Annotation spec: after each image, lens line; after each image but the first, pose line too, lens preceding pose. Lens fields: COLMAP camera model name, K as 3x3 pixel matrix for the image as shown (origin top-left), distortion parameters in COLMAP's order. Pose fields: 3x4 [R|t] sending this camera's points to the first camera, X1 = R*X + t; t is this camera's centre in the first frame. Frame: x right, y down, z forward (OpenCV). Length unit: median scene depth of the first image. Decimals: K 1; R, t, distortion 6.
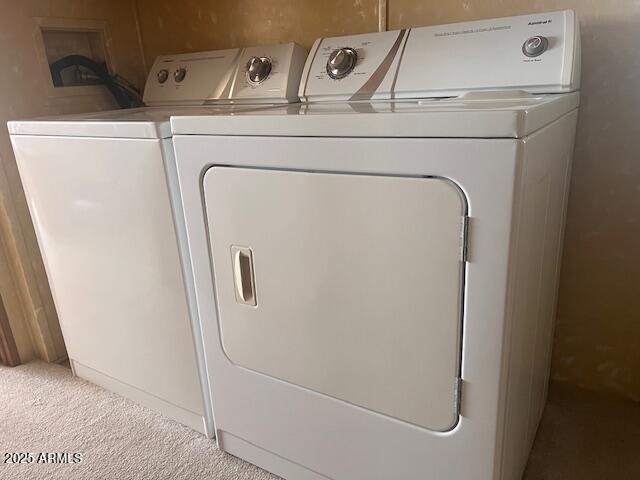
lens RADIAL K [[482.6, 0, 320.8], [0, 482.6, 239.1], [0, 0, 1]] dist [0.010081, 0.001095]
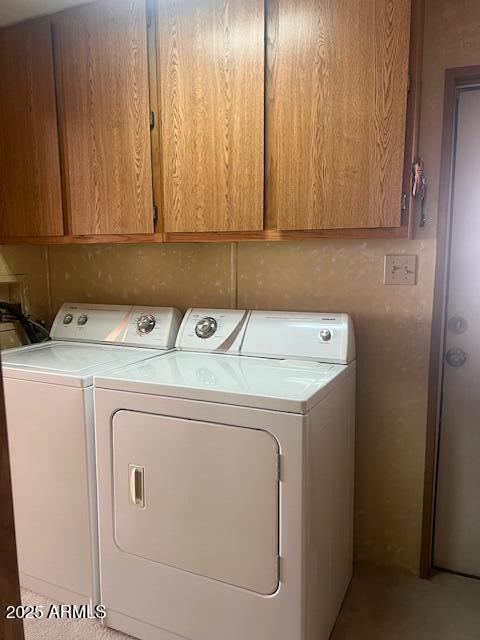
lens RADIAL K [[482.6, 0, 240.3], [0, 482.6, 321.4], [0, 0, 1]] dist [0.010081, 0.001095]
pose [[0.990657, 0.034141, 0.132032, -0.045782], [-0.007234, 0.979949, -0.199117, -0.092695], [-0.136183, 0.196302, 0.971041, -0.423658]]
